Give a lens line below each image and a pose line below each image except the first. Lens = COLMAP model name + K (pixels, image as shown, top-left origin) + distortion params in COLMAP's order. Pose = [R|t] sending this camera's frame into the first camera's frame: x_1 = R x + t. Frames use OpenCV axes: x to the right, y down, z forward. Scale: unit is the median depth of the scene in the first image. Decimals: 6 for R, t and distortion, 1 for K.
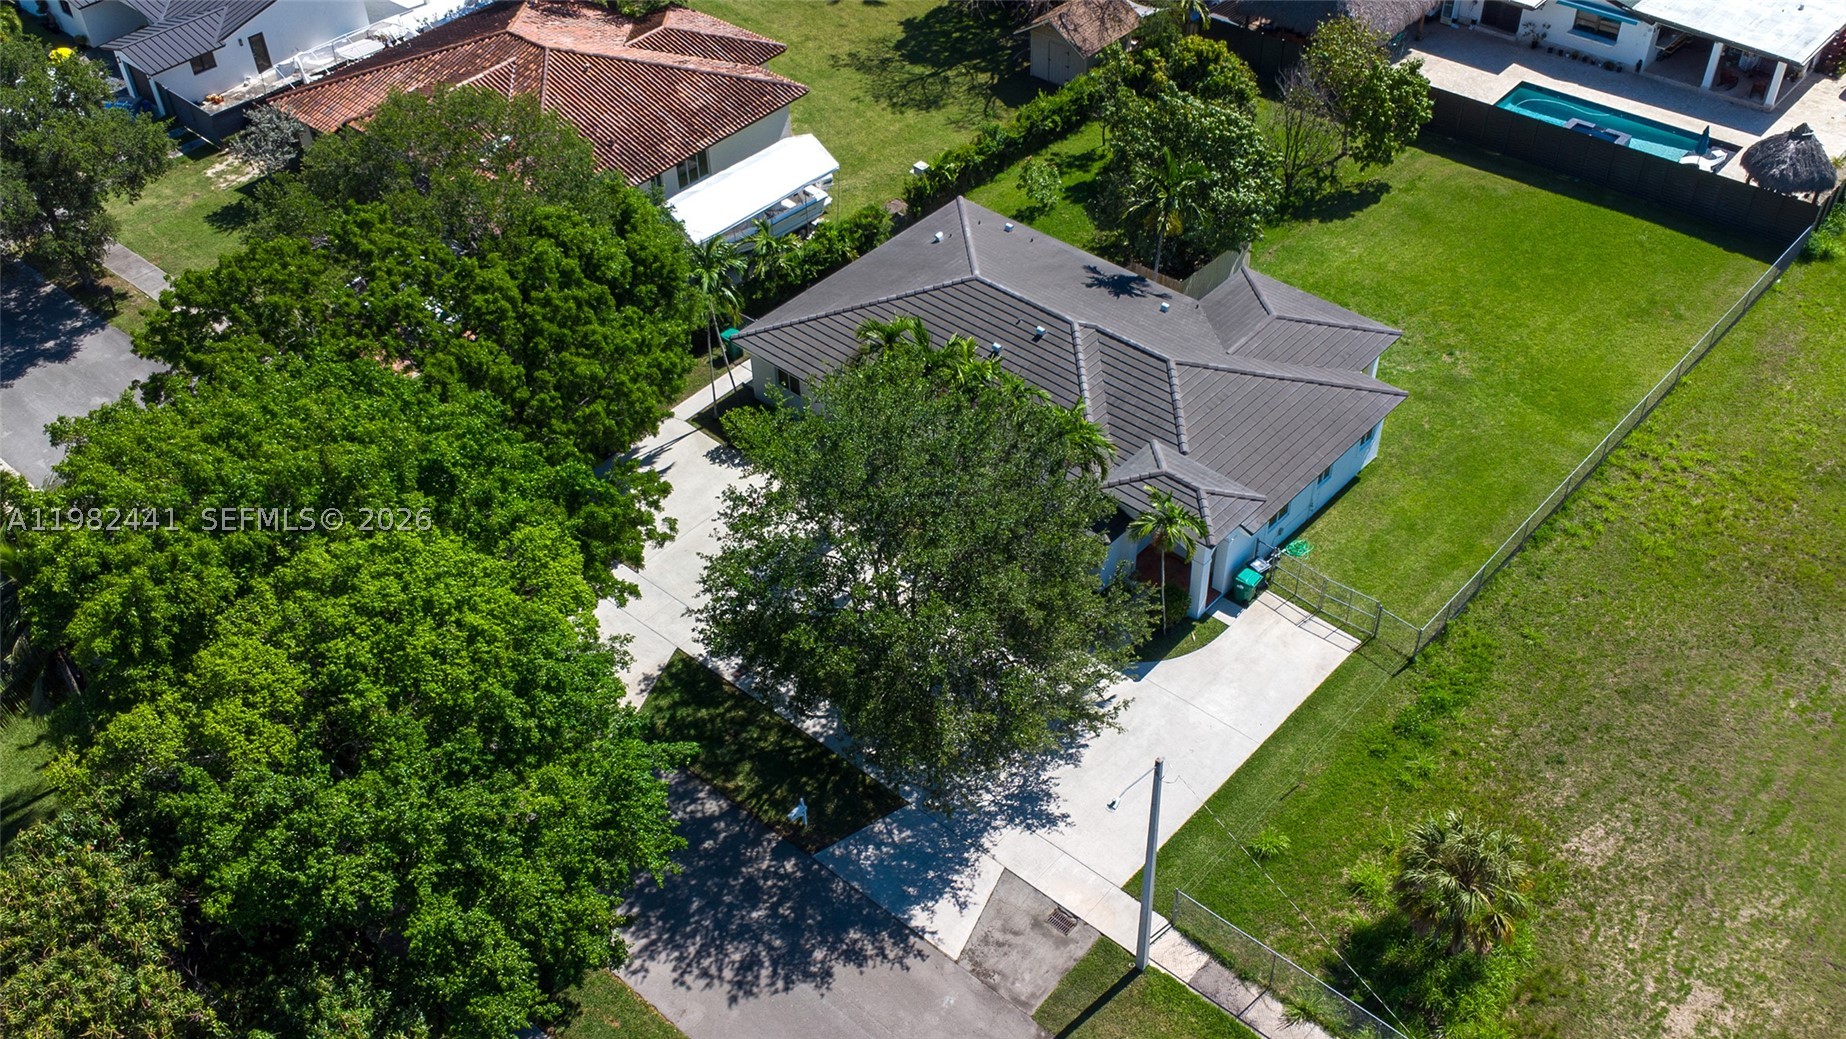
lens RADIAL K [[1675.1, 0, 853.0], [0, 1675.1, 518.4], [0, 0, 1]] dist [-0.003989, 0.005163]
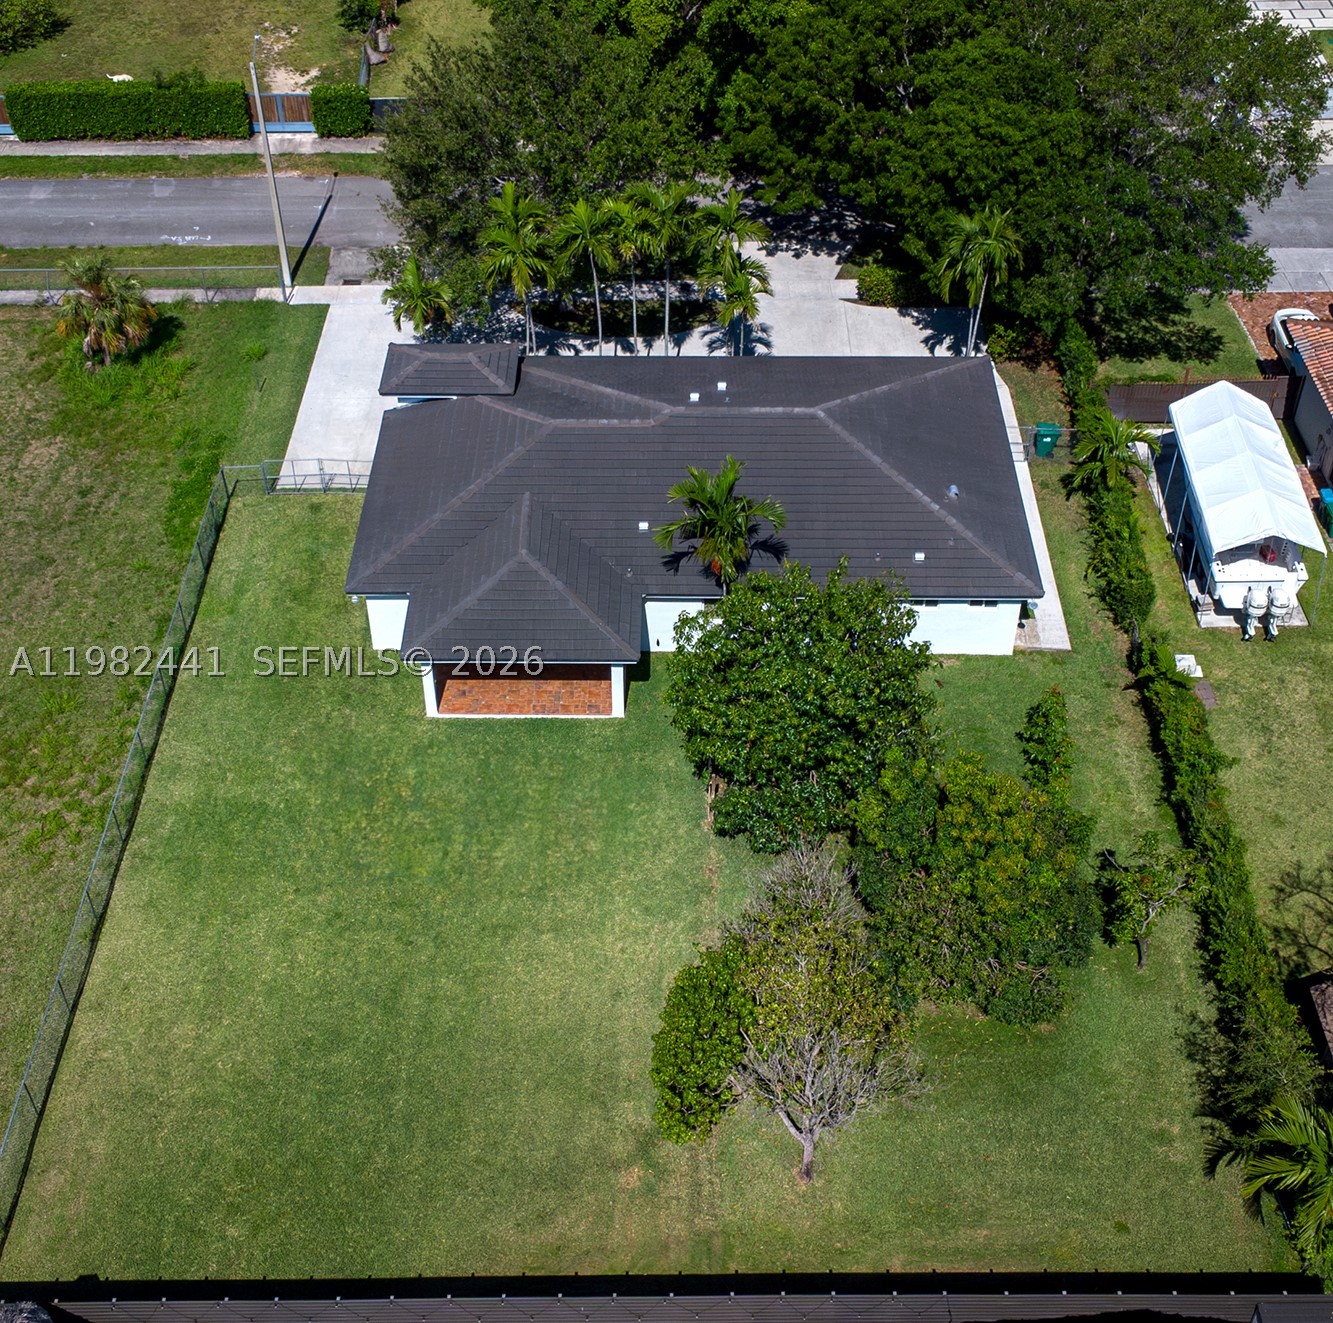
lens RADIAL K [[1871.8, 0, 666.5], [0, 1871.8, 661.5], [0, 0, 1]] dist [-0.037994, 0.093535]
pose [[-0.728792, 0.487495, -0.480843, 0.761352], [-0.425263, 0.228136, 0.875845, -1.074722], [0.536668, 0.842794, 0.041050, 1.189286]]
